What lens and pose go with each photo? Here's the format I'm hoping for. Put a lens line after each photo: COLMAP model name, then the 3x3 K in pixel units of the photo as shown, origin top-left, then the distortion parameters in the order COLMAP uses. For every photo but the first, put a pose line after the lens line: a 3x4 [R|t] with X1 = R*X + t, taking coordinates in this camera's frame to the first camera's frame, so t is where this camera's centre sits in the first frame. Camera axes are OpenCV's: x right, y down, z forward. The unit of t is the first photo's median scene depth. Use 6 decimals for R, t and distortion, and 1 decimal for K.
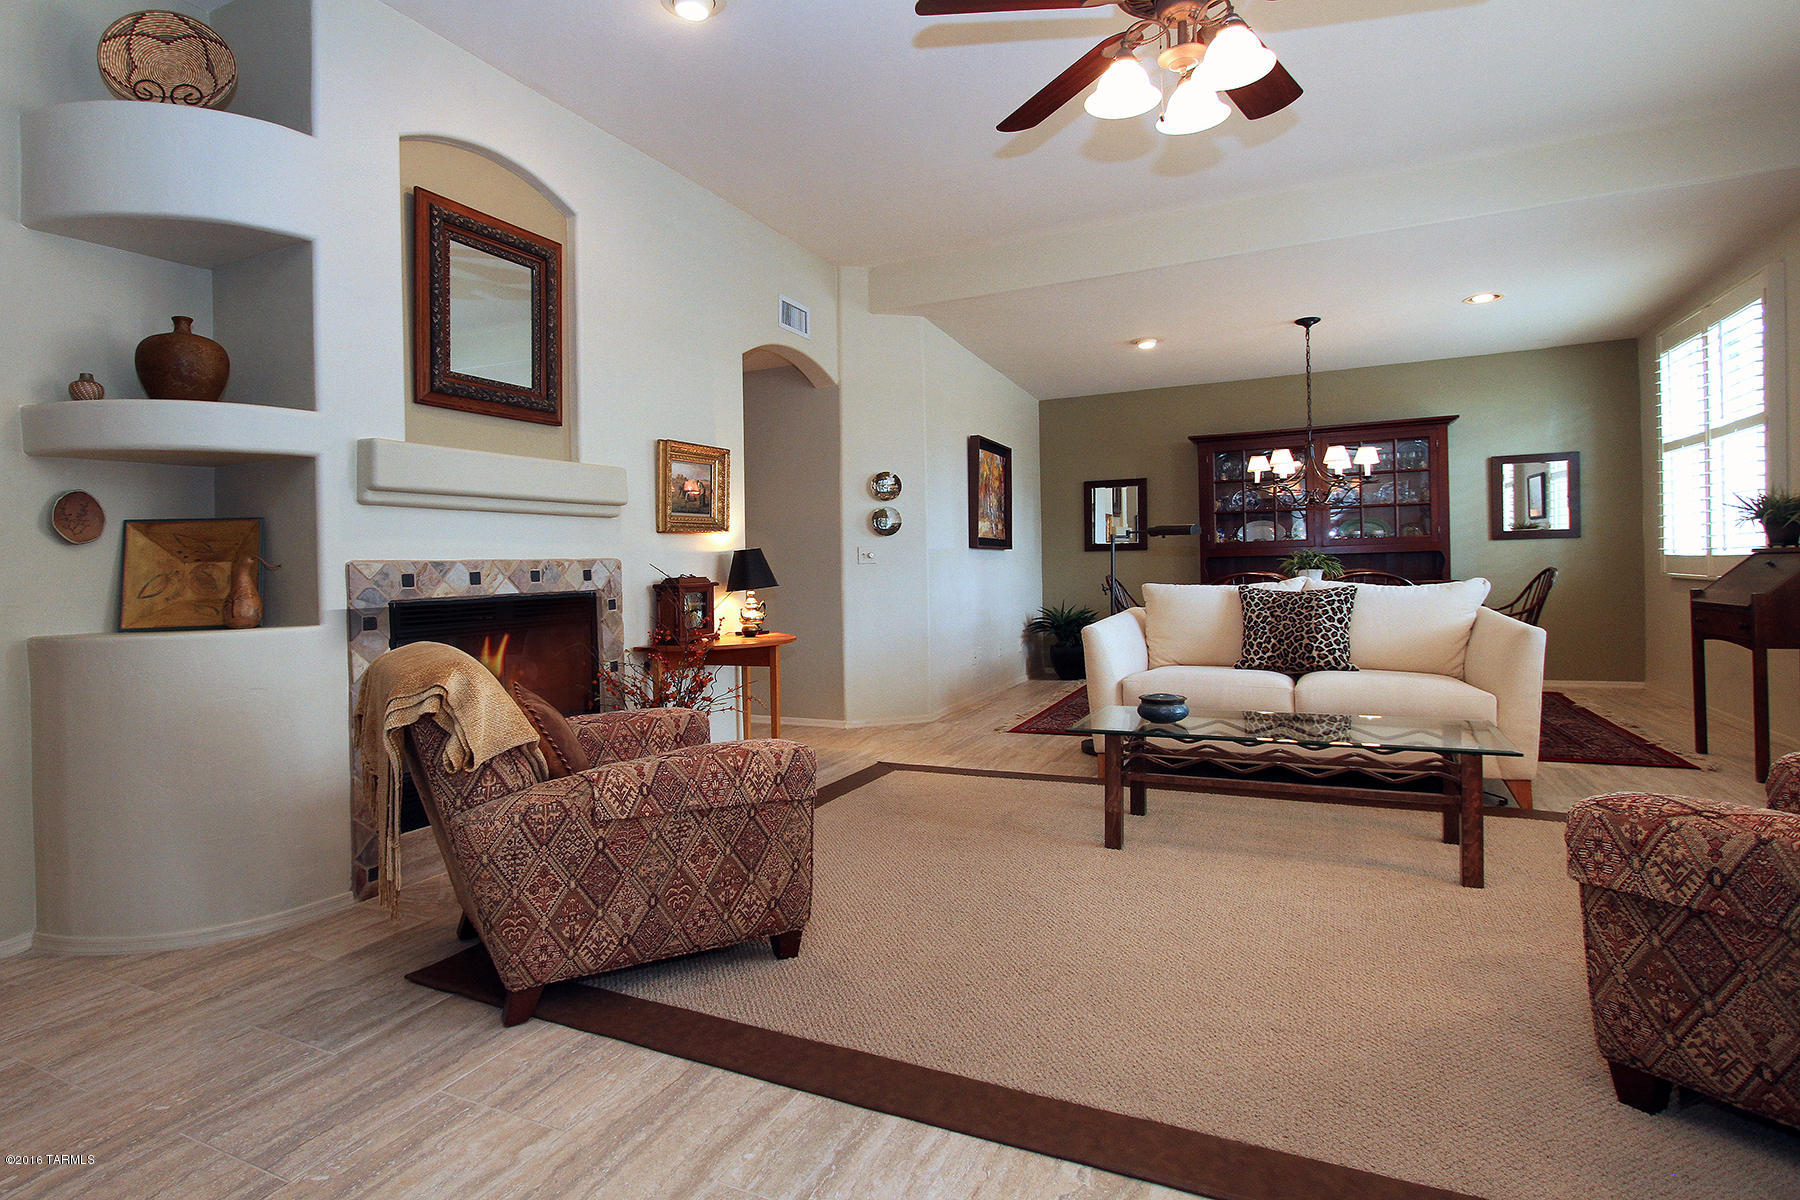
lens RADIAL K [[889.8, 0, 900.6], [0, 889.8, 555.1], [0, 0, 1]] dist [-0.003186, 0.000173]
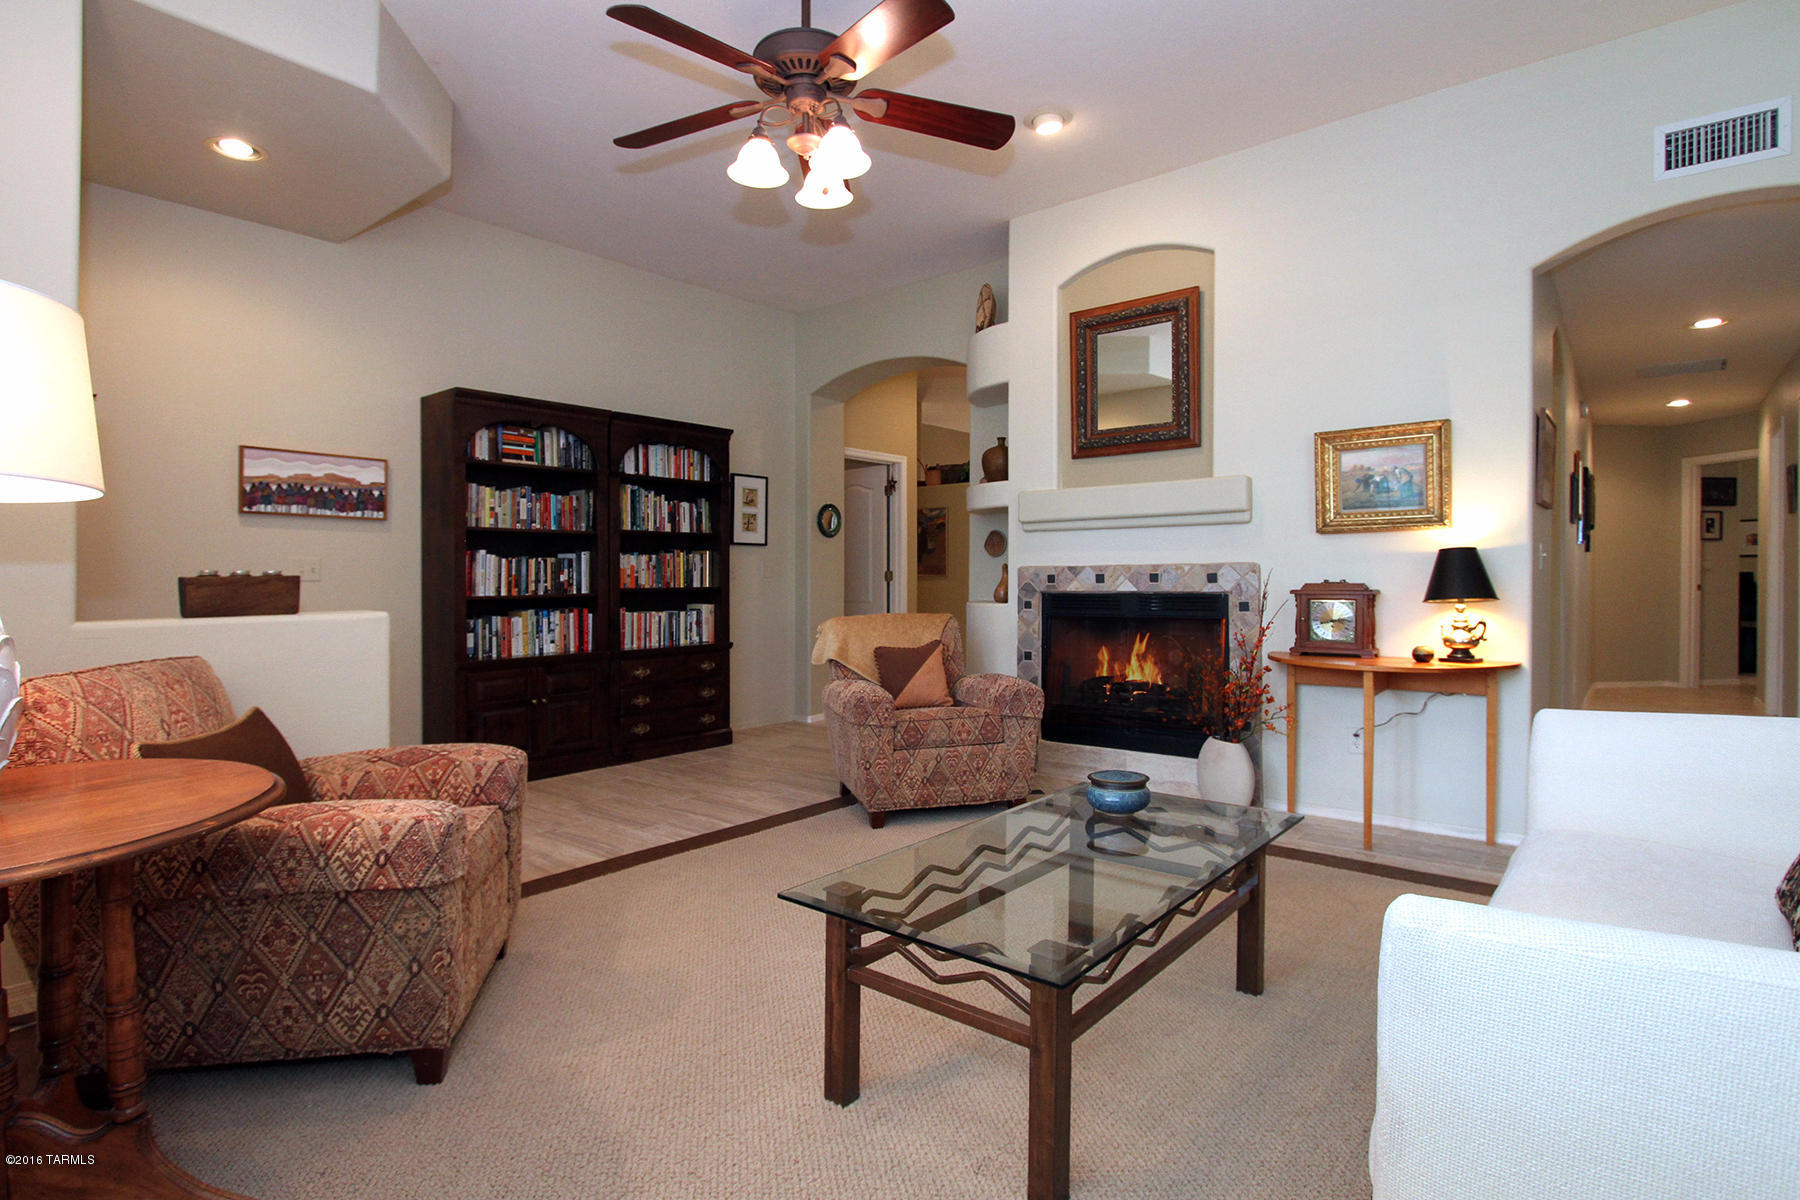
lens RADIAL K [[912.5, 0, 909.2], [0, 912.5, 592.9], [0, 0, 1]] dist [-0.023695, -0.000029]
pose [[-0.230208, 0.035621, -0.972489, 0.826993], [0.017776, 0.999317, 0.032396, -0.002279], [0.972979, -0.009829, -0.230684, 0.884780]]
